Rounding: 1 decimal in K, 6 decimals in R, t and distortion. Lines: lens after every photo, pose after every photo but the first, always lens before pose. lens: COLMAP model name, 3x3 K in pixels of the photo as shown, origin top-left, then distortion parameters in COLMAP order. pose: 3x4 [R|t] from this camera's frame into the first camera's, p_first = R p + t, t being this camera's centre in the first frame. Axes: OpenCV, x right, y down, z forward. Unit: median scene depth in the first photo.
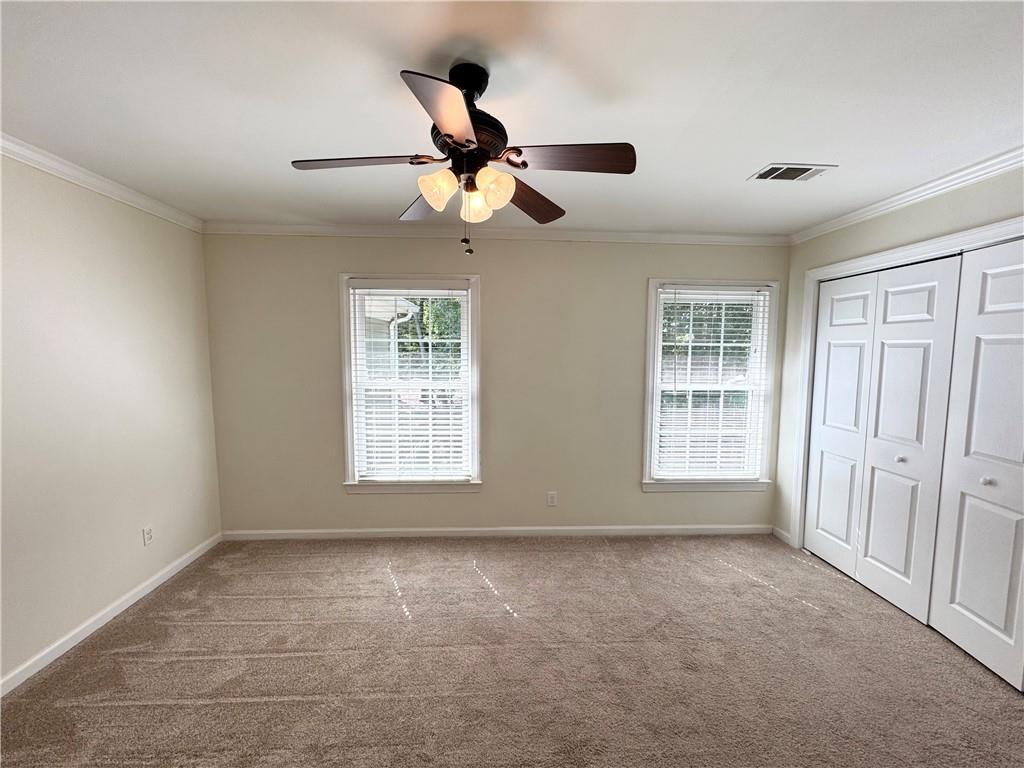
lens RADIAL K [[409.6, 0, 512.9], [0, 409.6, 383.7], [0, 0, 1]] dist [-0.000663, -0.000545]
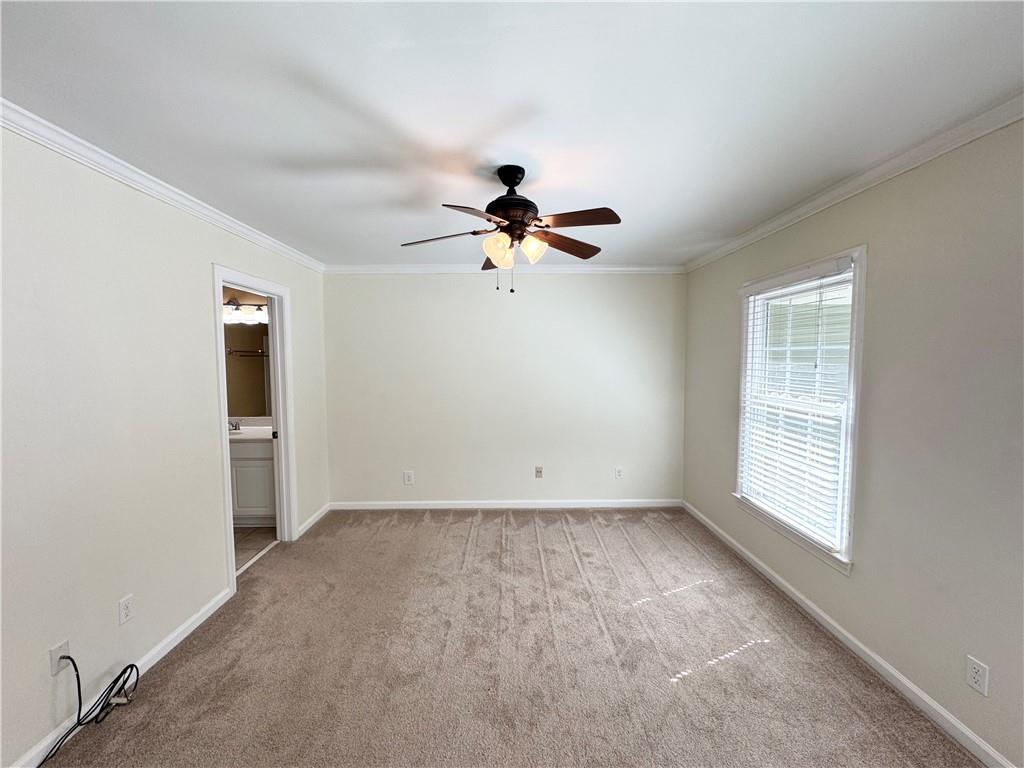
lens RADIAL K [[409.6, 0, 509.9], [0, 409.6, 386.4], [0, 0, 1]] dist [-0.000663, -0.000545]
pose [[-0.039986, 0.064648, -0.997107, 0.634018], [-0.079546, 0.994532, 0.067671, -0.043866], [0.996029, 0.082022, -0.034625, 0.509883]]
